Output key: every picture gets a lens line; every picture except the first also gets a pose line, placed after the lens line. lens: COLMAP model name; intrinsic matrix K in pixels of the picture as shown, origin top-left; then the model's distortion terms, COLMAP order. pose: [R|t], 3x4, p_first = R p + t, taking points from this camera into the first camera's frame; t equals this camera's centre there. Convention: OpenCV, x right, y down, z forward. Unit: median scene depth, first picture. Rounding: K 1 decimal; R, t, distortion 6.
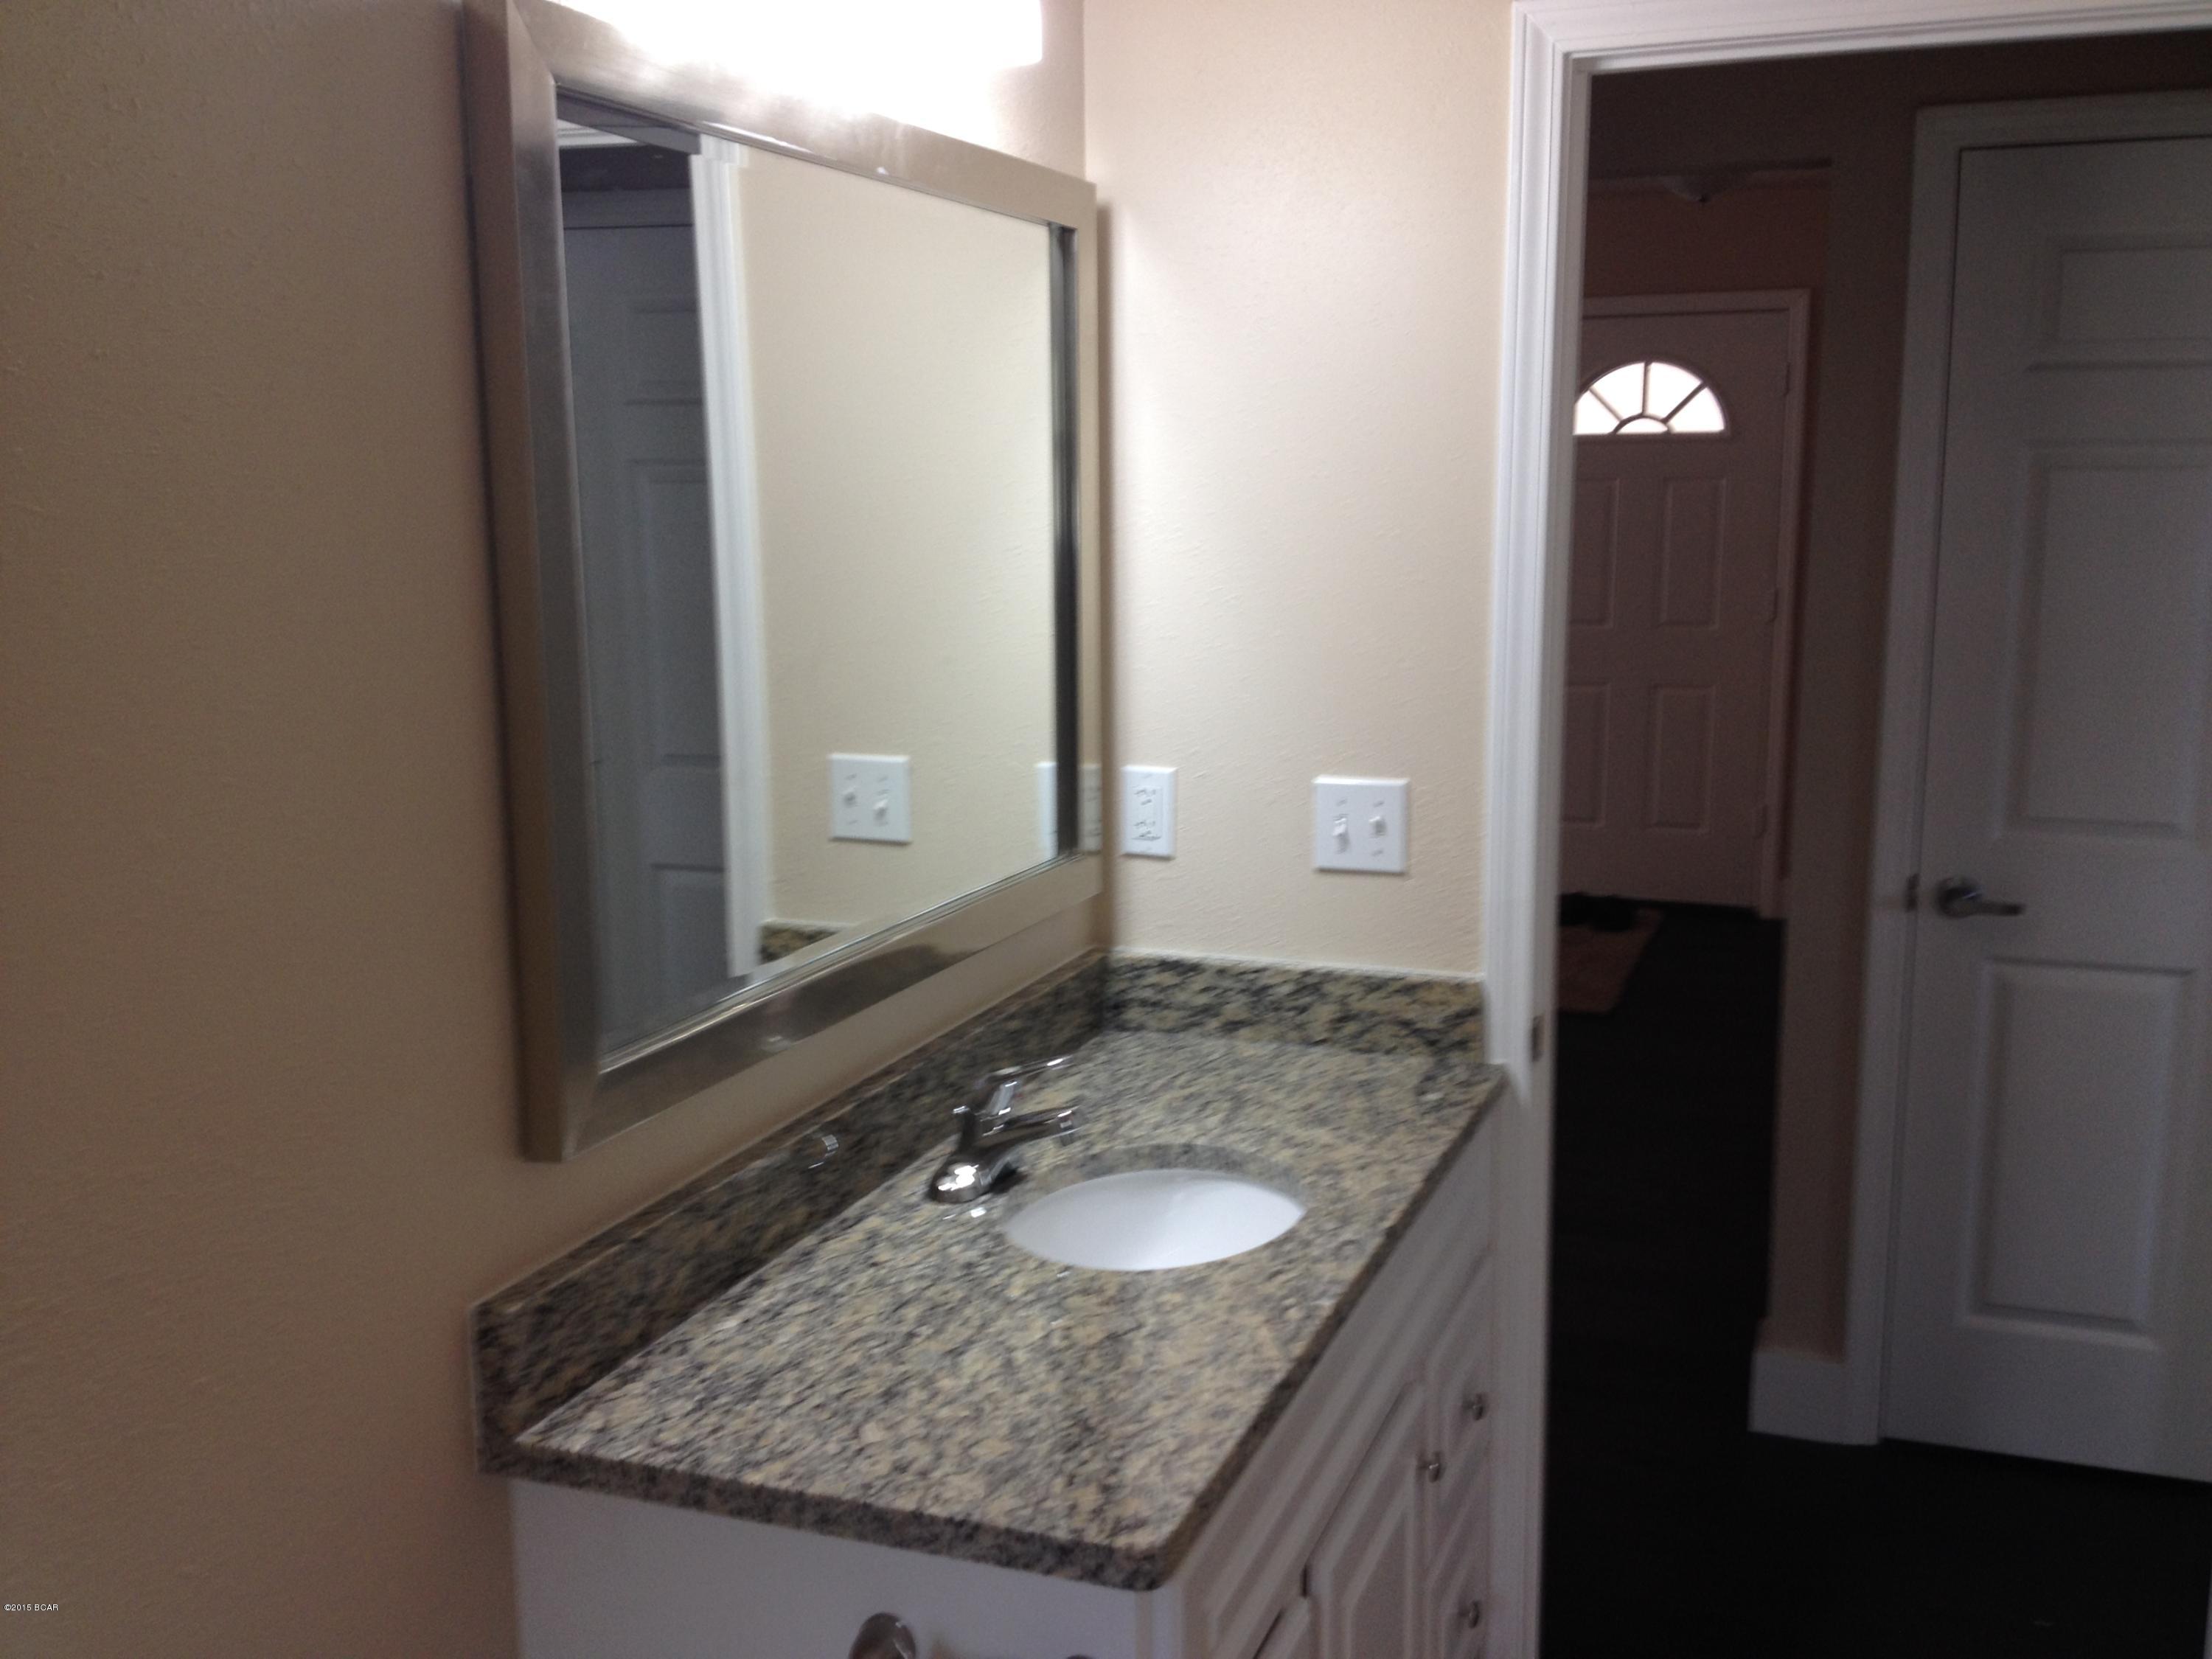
lens RADIAL K [[2072.2, 0, 1102.4], [0, 2072.2, 835.1], [0, 0, 1]] dist [0.205255, -0.496866]
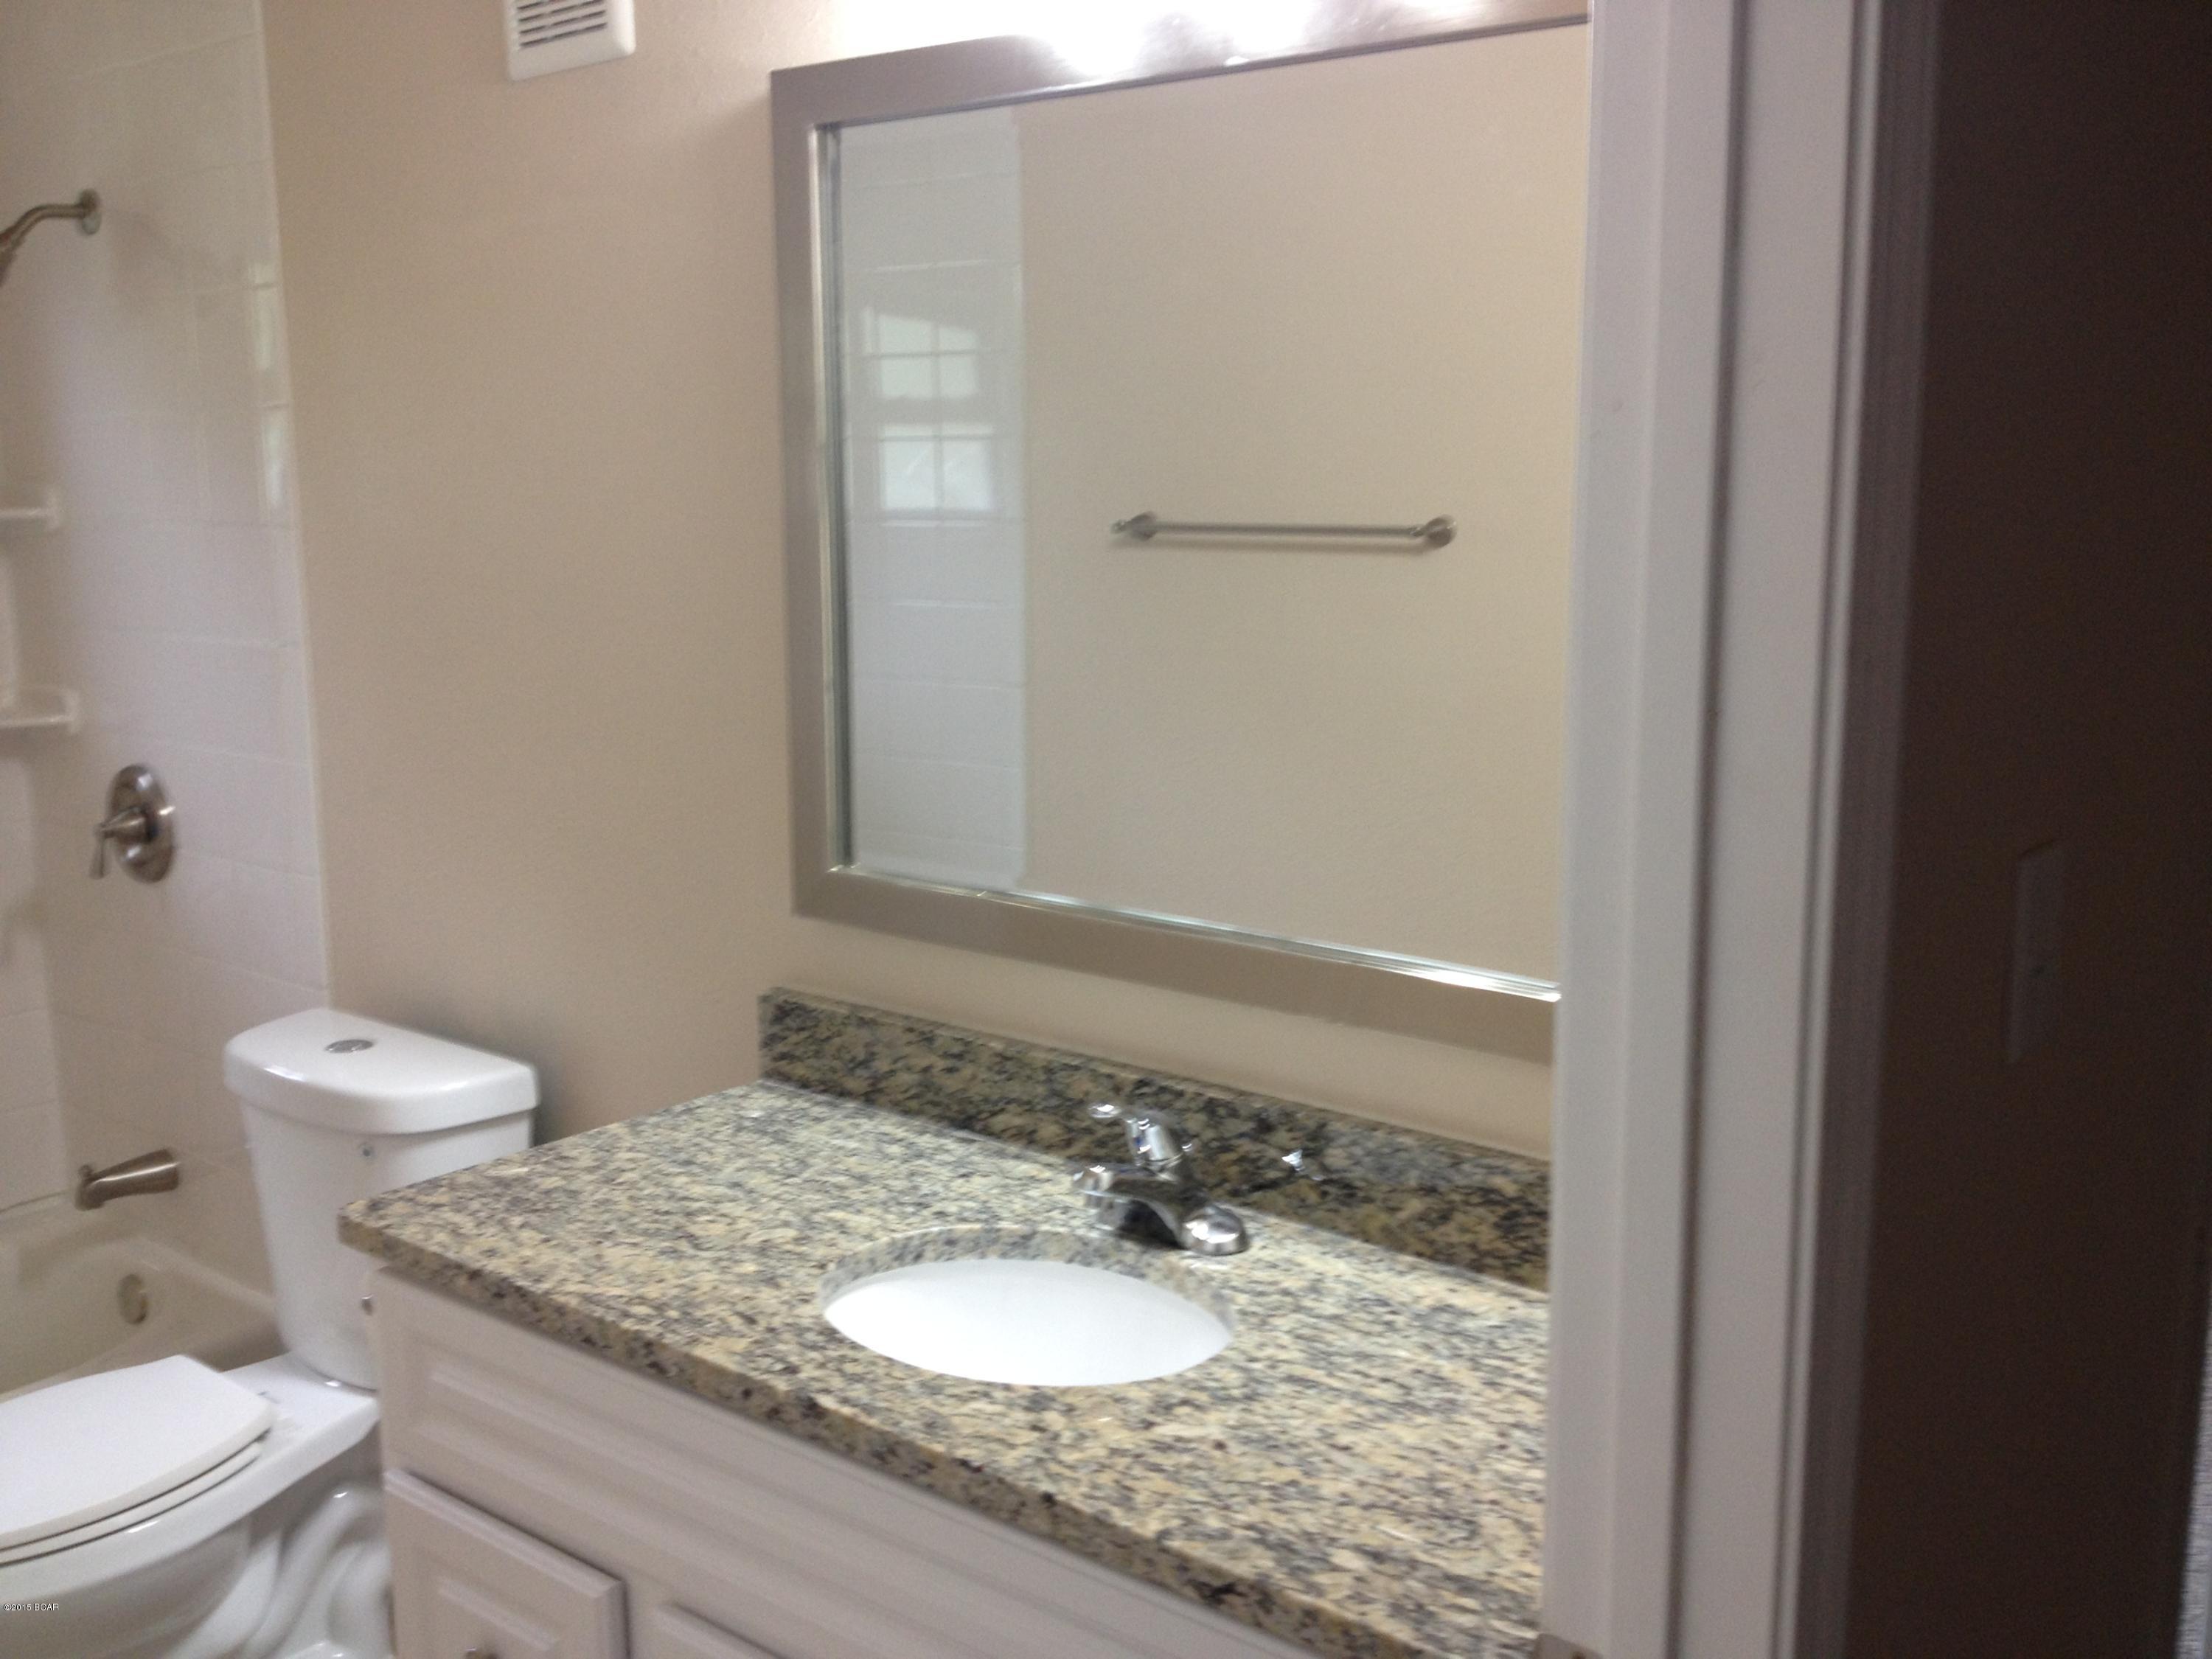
lens RADIAL K [[2072.2, 0, 1102.4], [0, 2072.2, 835.1], [0, 0, 1]] dist [0.205255, -0.496866]
pose [[-0.310015, 0.175286, -0.934433, 0.880025], [-0.155905, 0.960179, 0.231840, -0.226633], [0.937862, 0.217557, -0.270342, 1.423501]]
